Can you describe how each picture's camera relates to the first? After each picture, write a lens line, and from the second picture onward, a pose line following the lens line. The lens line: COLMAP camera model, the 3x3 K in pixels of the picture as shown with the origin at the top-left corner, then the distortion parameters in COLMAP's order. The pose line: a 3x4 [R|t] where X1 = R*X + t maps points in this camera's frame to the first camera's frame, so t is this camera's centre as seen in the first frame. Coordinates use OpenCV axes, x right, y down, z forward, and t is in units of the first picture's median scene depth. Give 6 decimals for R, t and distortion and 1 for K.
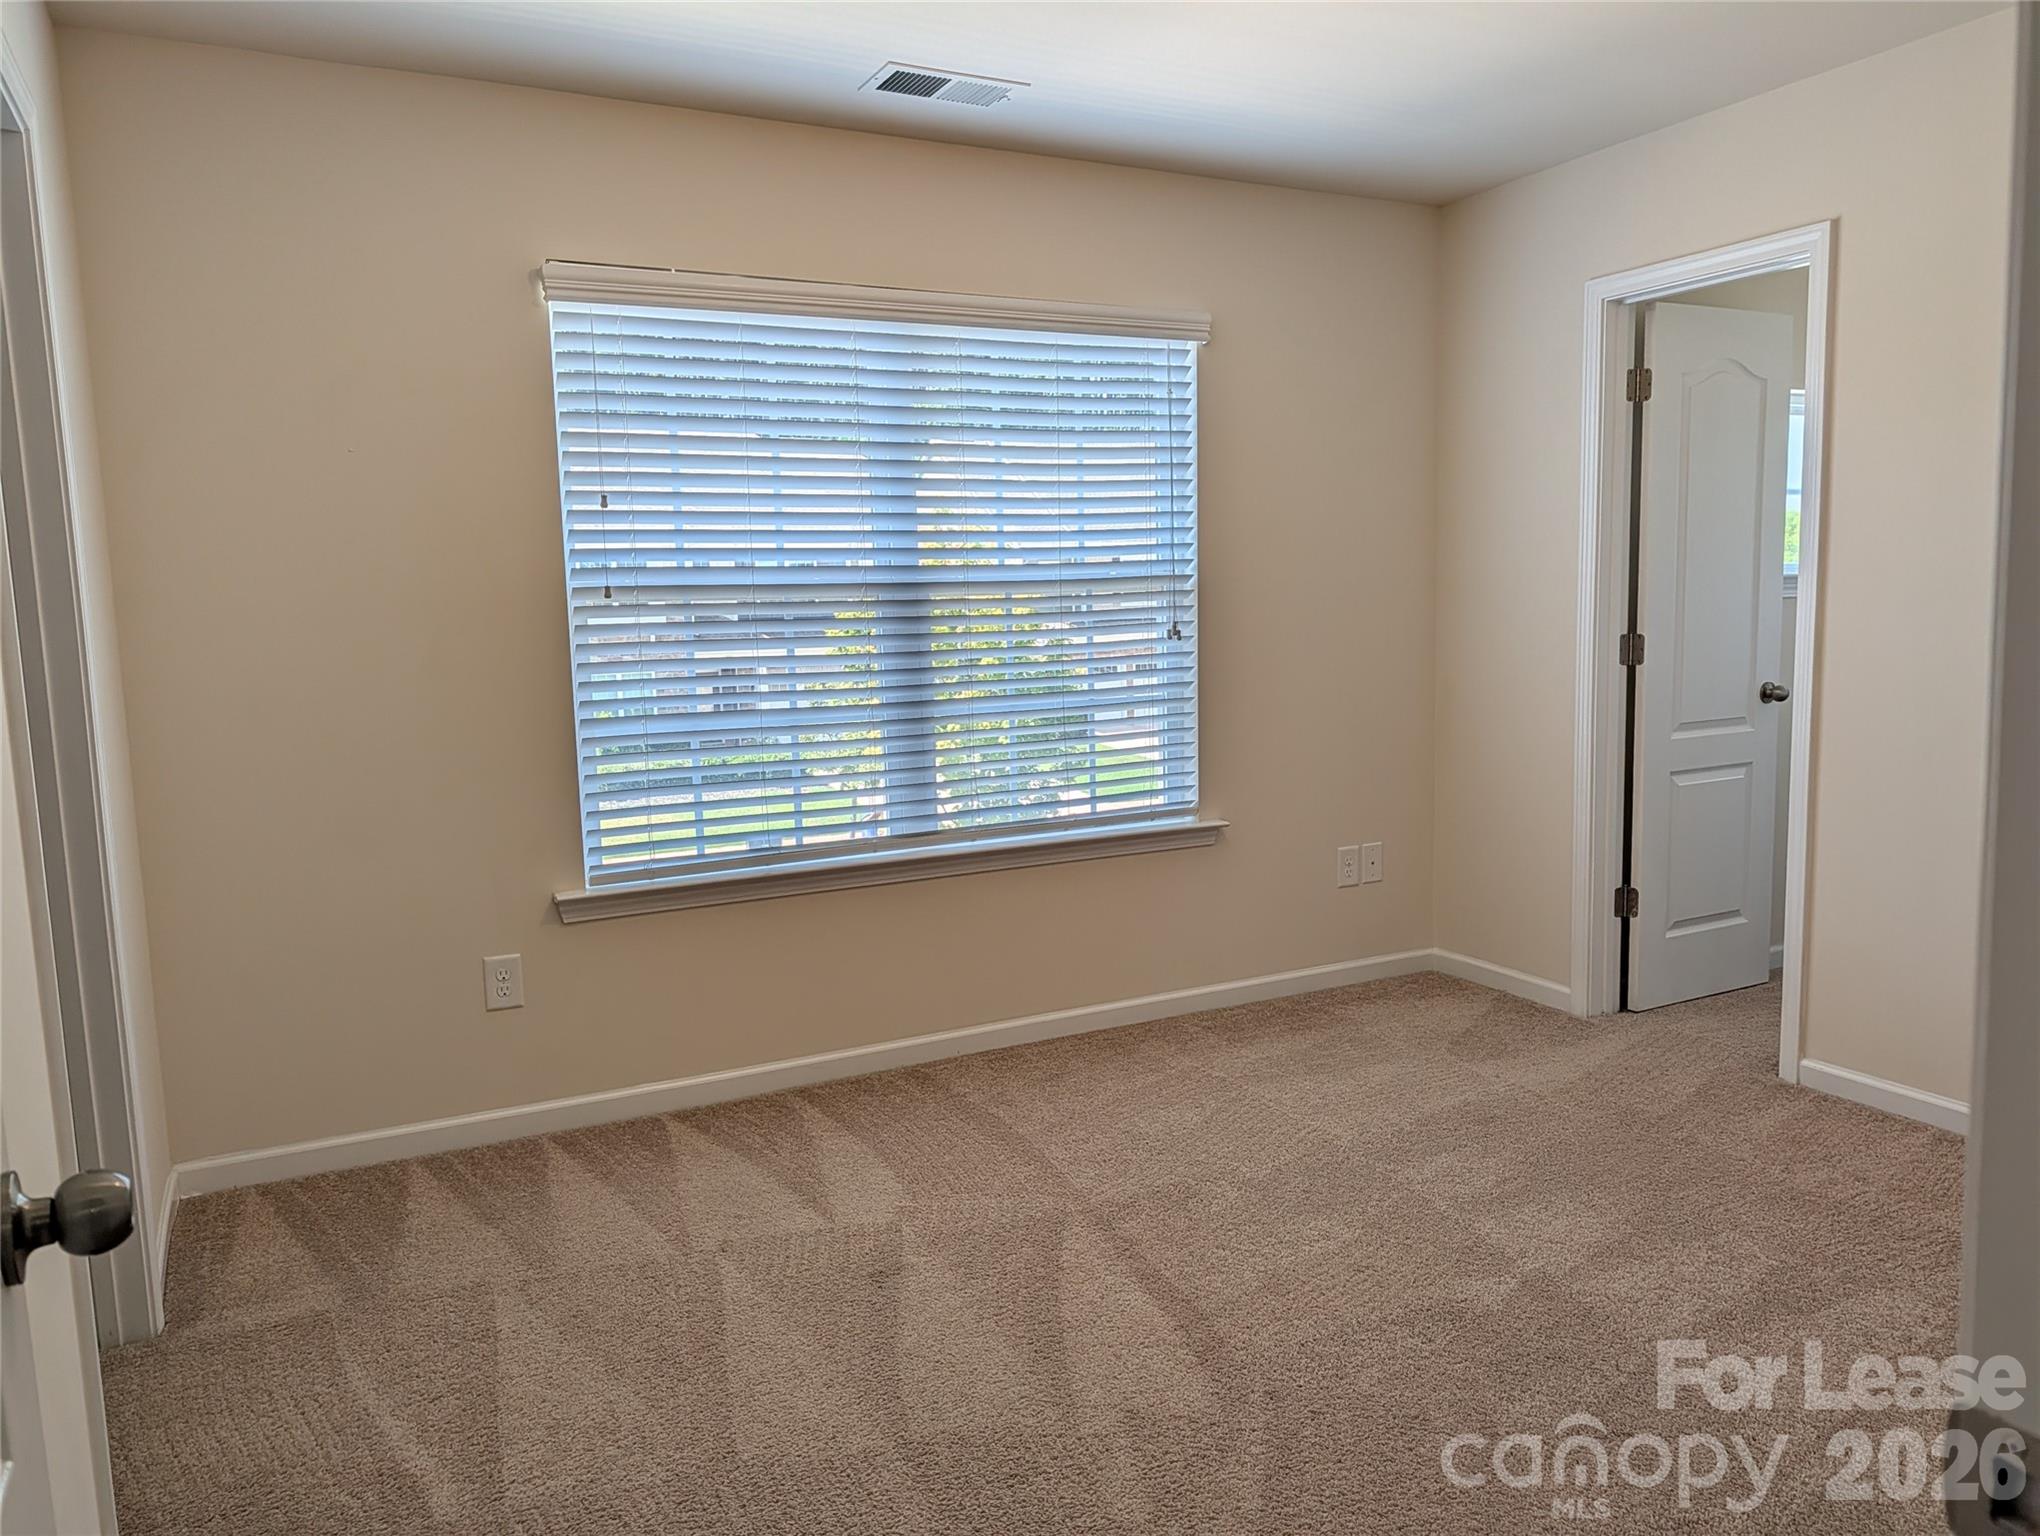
lens RADIAL K [[1457.6, 0, 1020.0], [0, 1457.6, 768.0], [0, 0, 1]] dist [0.035393, -0.002003]
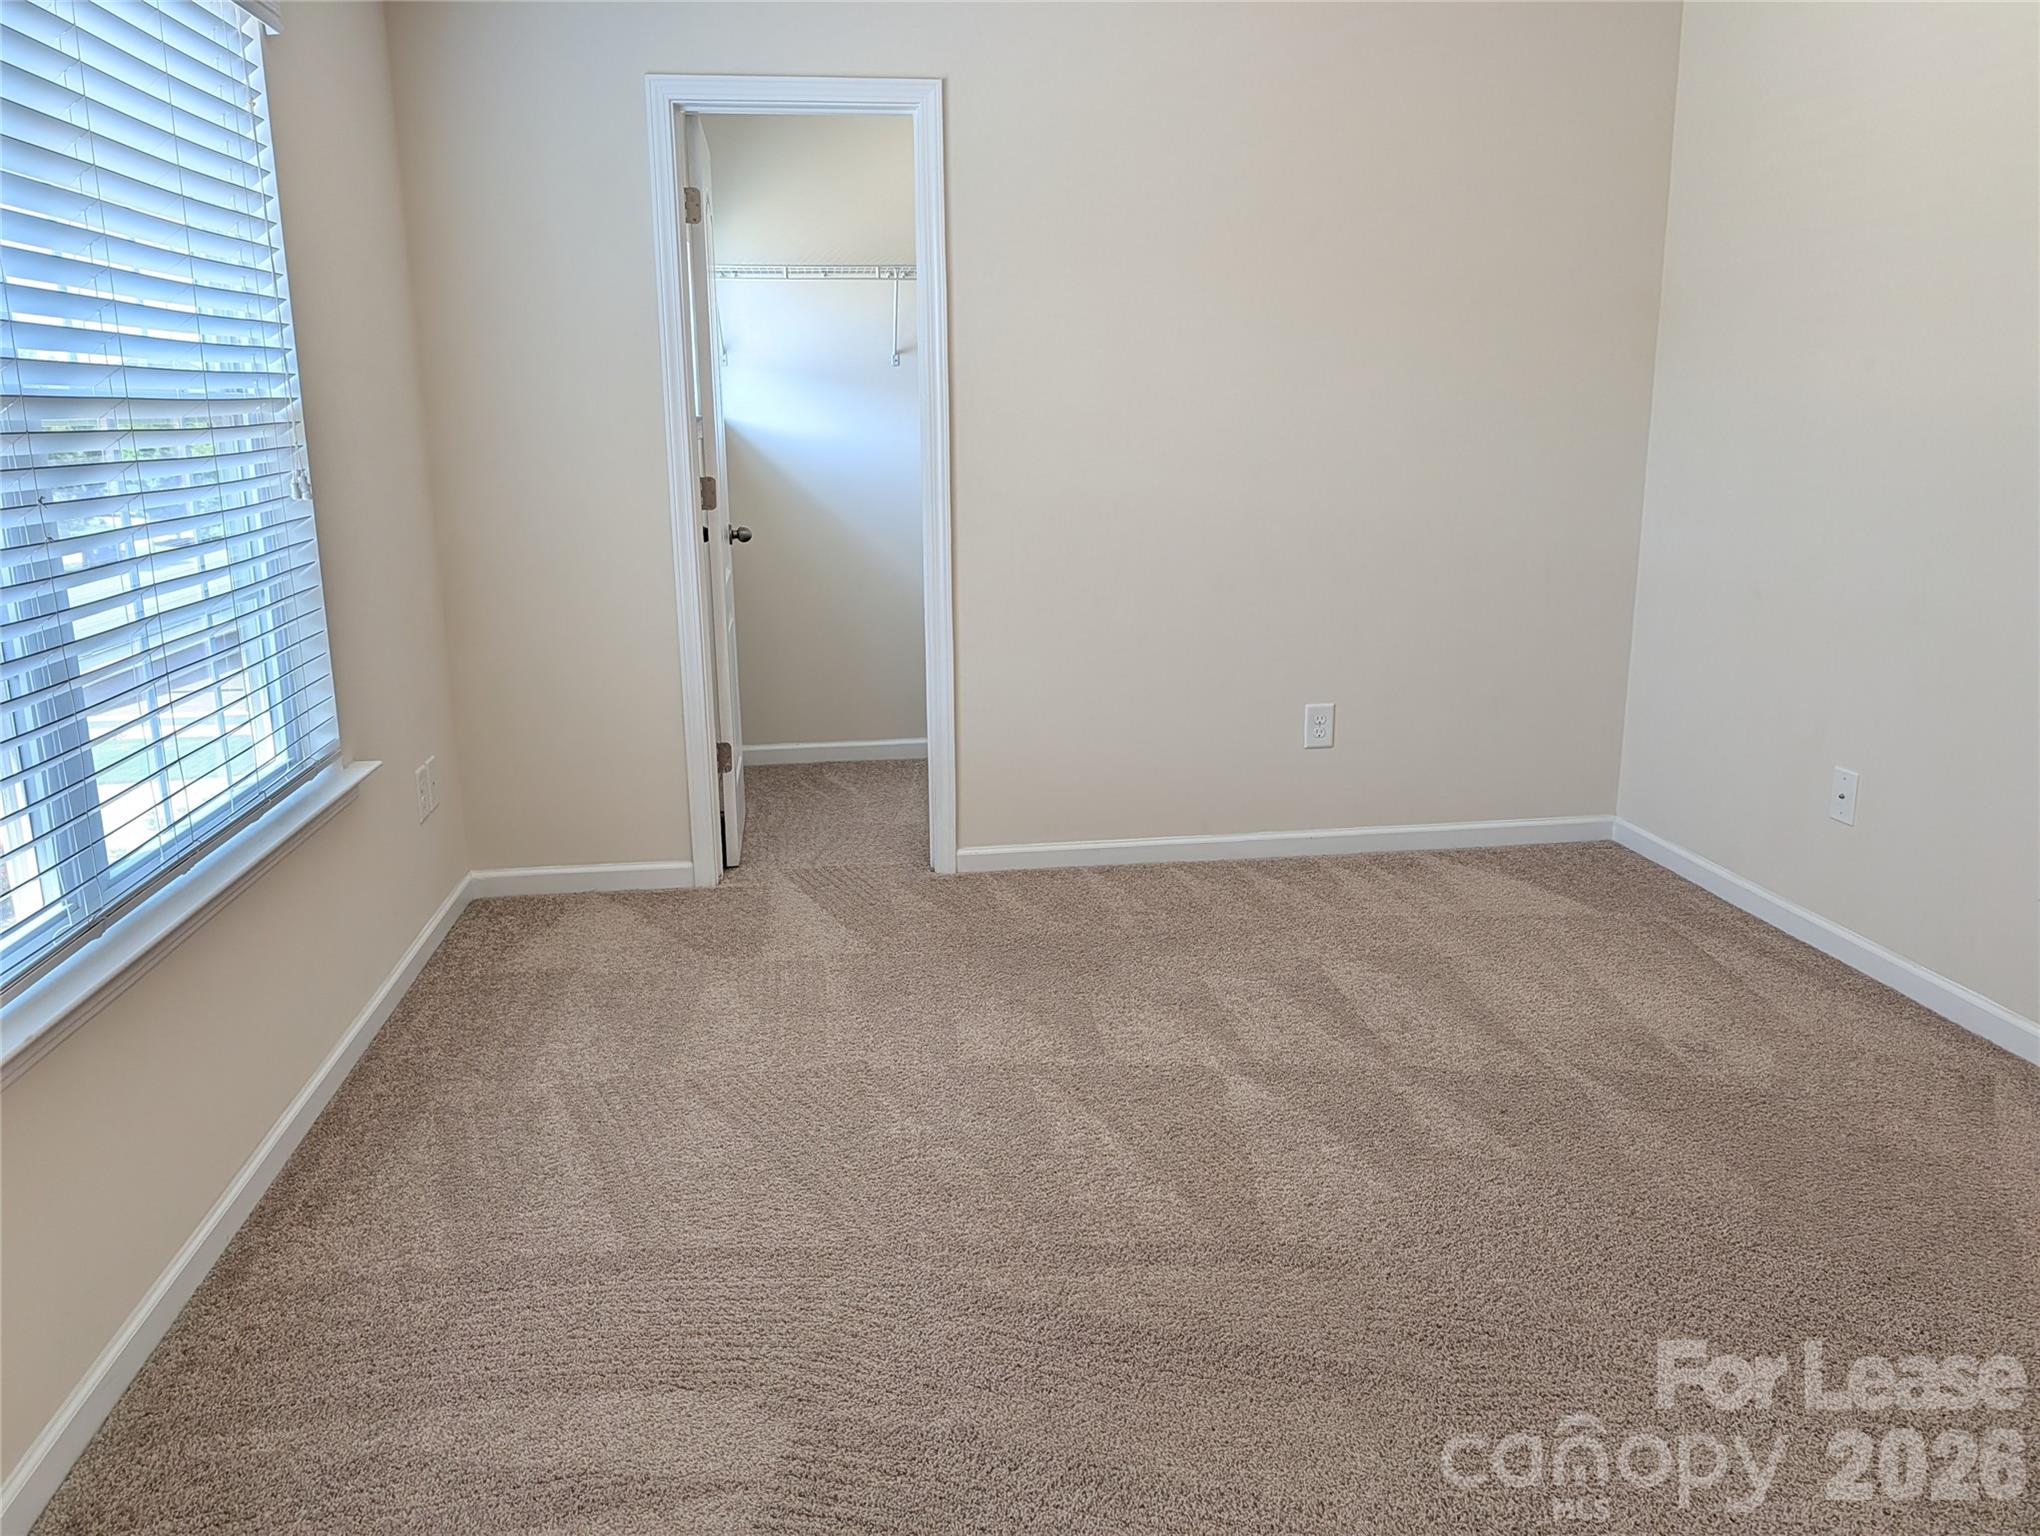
lens RADIAL K [[1473.3, 0, 1016.2], [0, 1473.3, 747.2], [0, 0, 1]] dist [0.000860, -0.001752]
pose [[0.346878, -0.188221, 0.918830, -0.473731], [0.120987, 0.980451, 0.155169, -0.049431], [-0.930074, 0.057342, 0.362869, 0.546032]]
